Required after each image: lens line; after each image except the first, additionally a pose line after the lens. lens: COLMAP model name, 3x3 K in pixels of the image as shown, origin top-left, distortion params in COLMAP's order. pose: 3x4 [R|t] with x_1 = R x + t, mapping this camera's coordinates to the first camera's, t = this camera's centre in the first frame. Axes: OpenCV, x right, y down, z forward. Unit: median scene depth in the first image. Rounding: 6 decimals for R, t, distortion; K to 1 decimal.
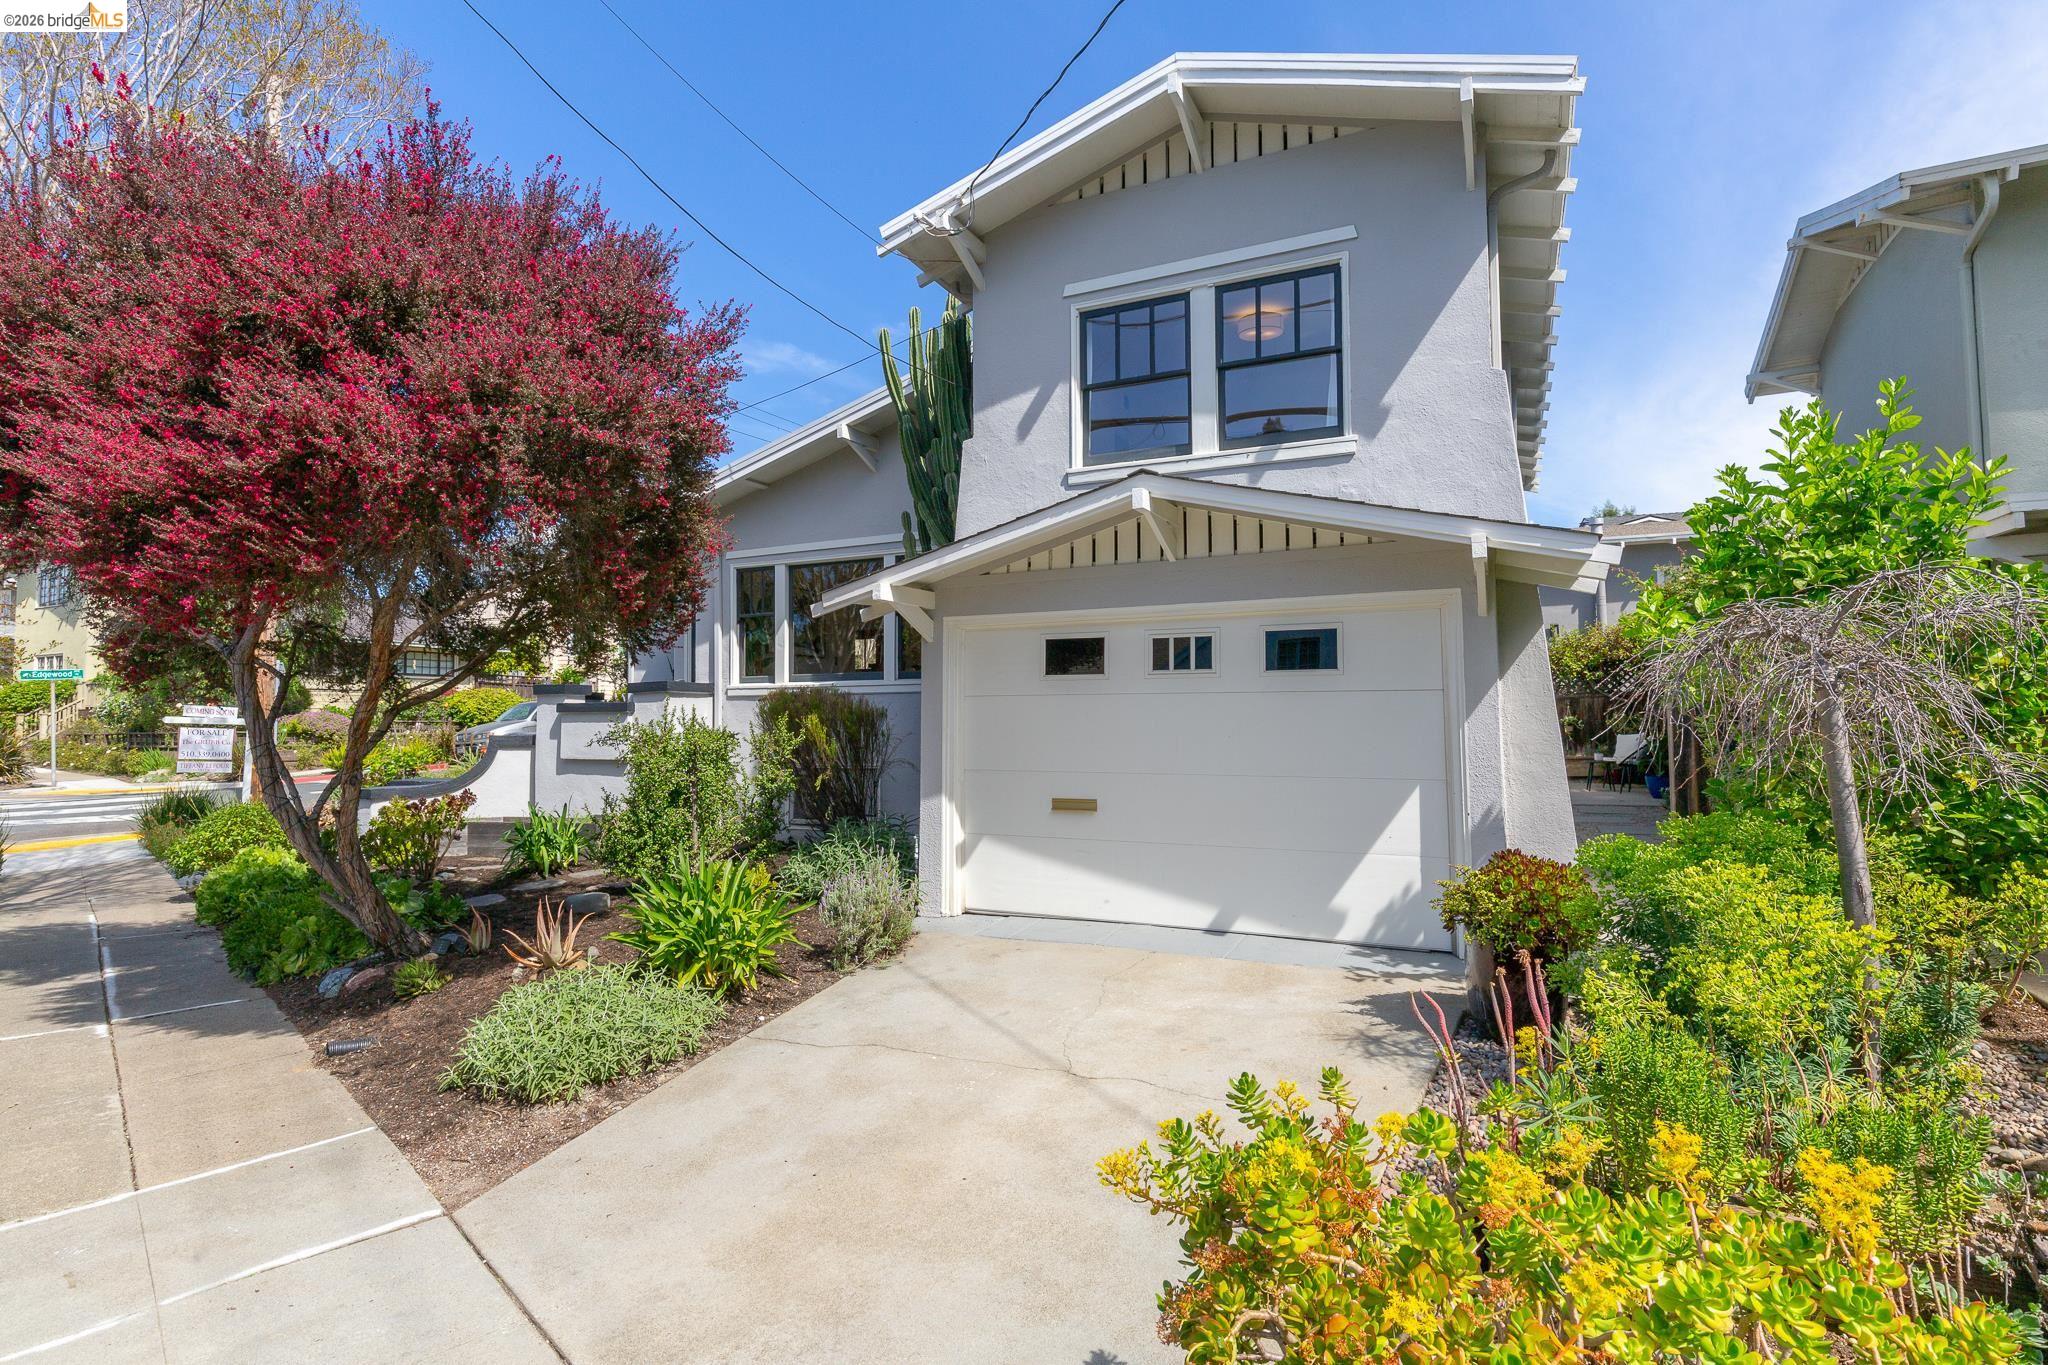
lens RADIAL K [[1124.4, 0, 1023.9], [0, 1124.4, 685.2], [0, 0, 1]] dist [0.000250, 0.000002]
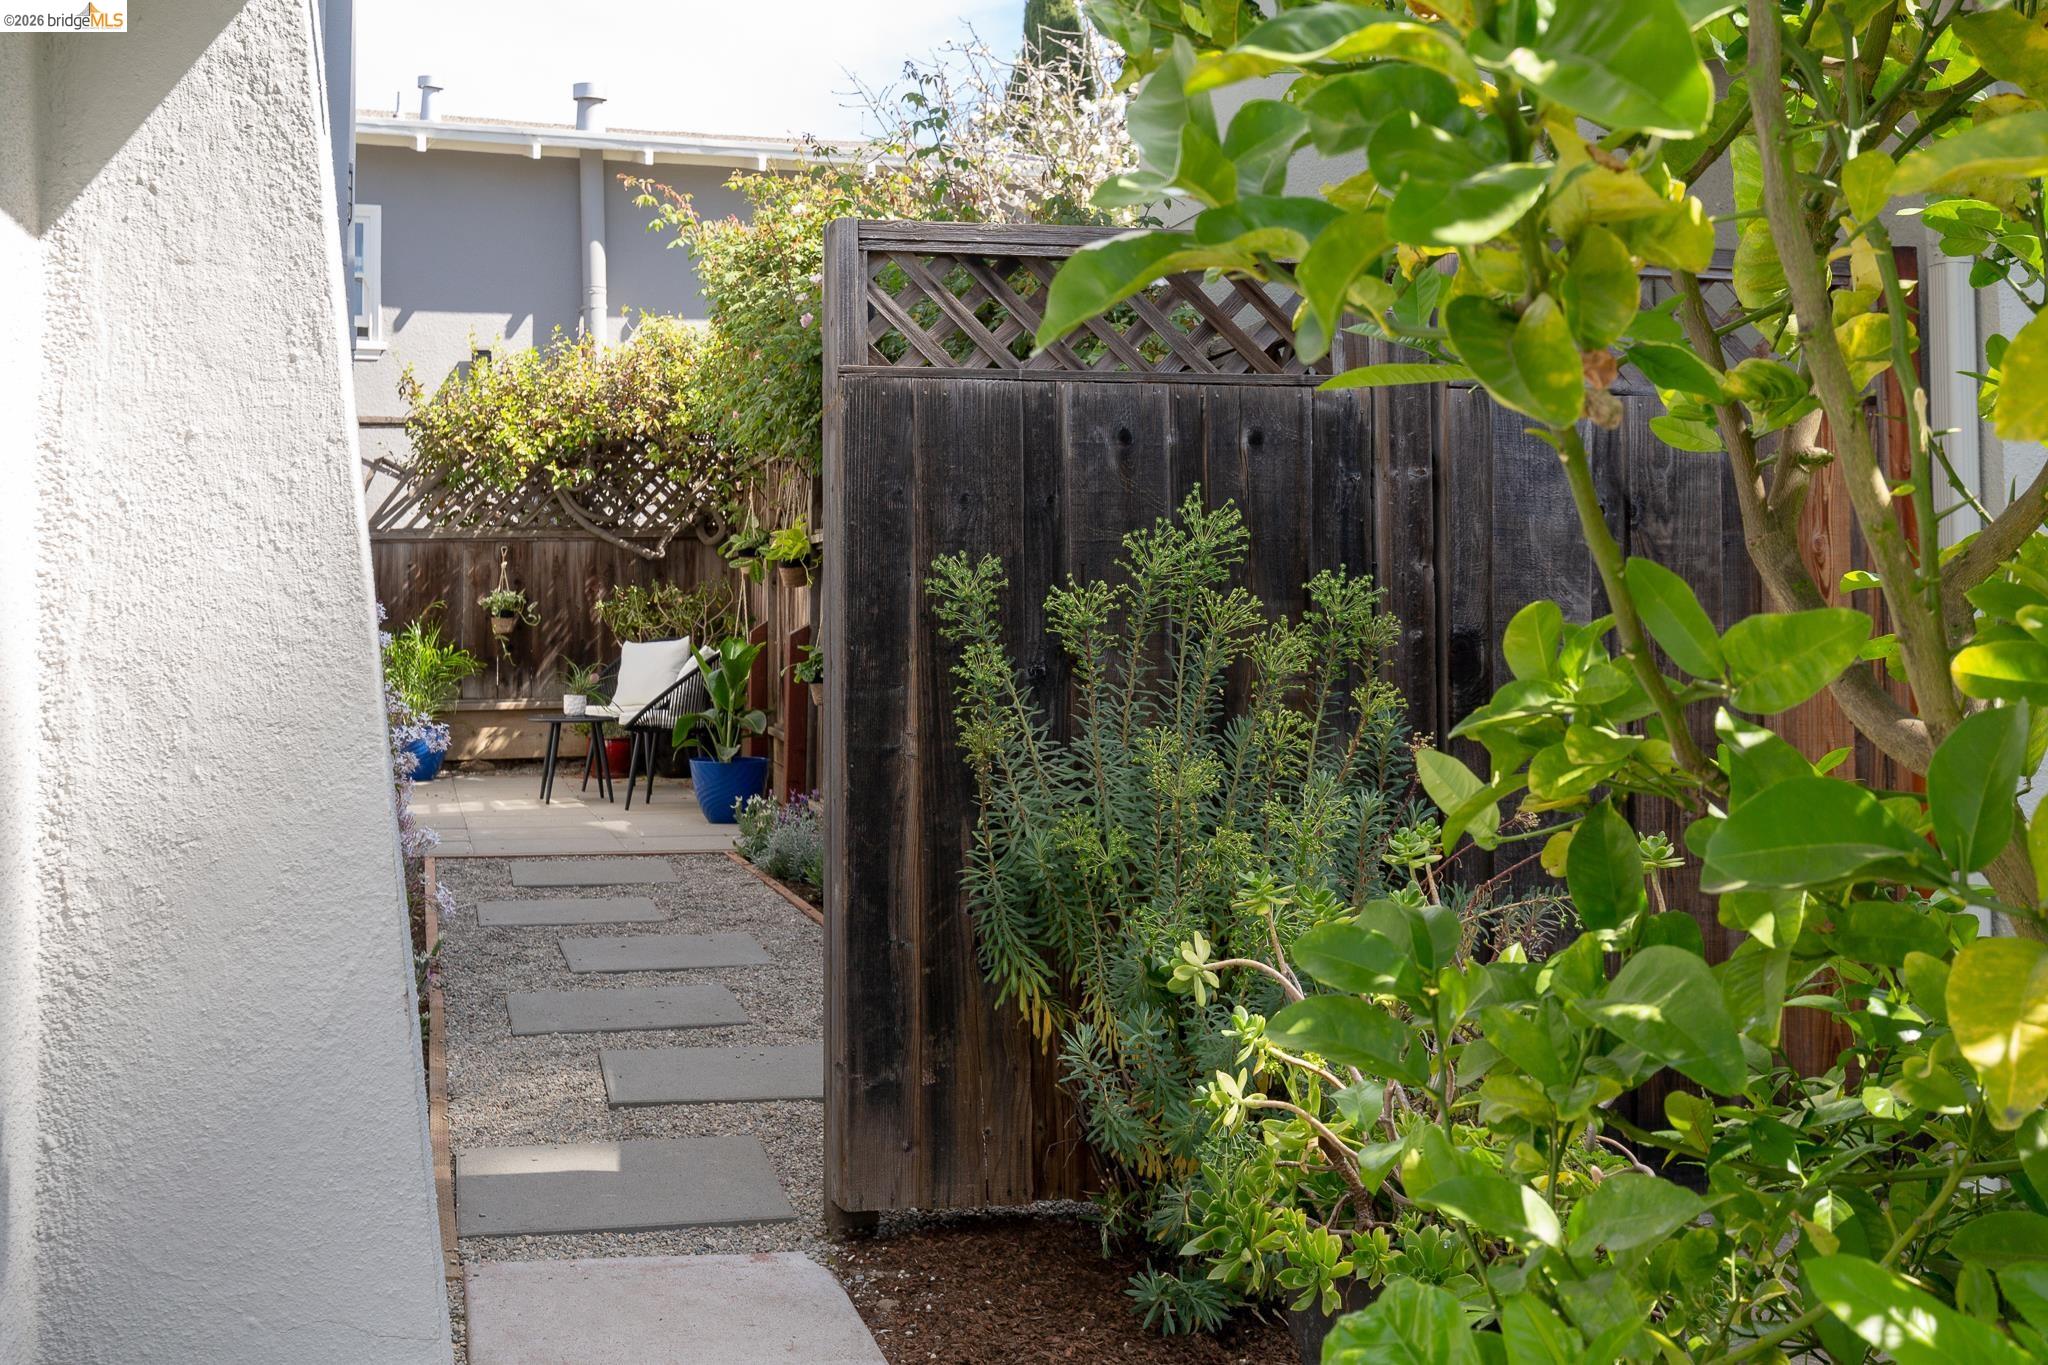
lens RADIAL K [[2067.5, 0, 1023.8], [0, 2067.5, 682.1], [0, 0, 1]] dist [0.004957, 0.000000]
pose [[0.782409, 0.003189, 0.622757, 0.211945], [-0.037880, 0.998379, 0.042478, 0.023219], [-0.621612, -0.056825, 0.781261, 0.395351]]
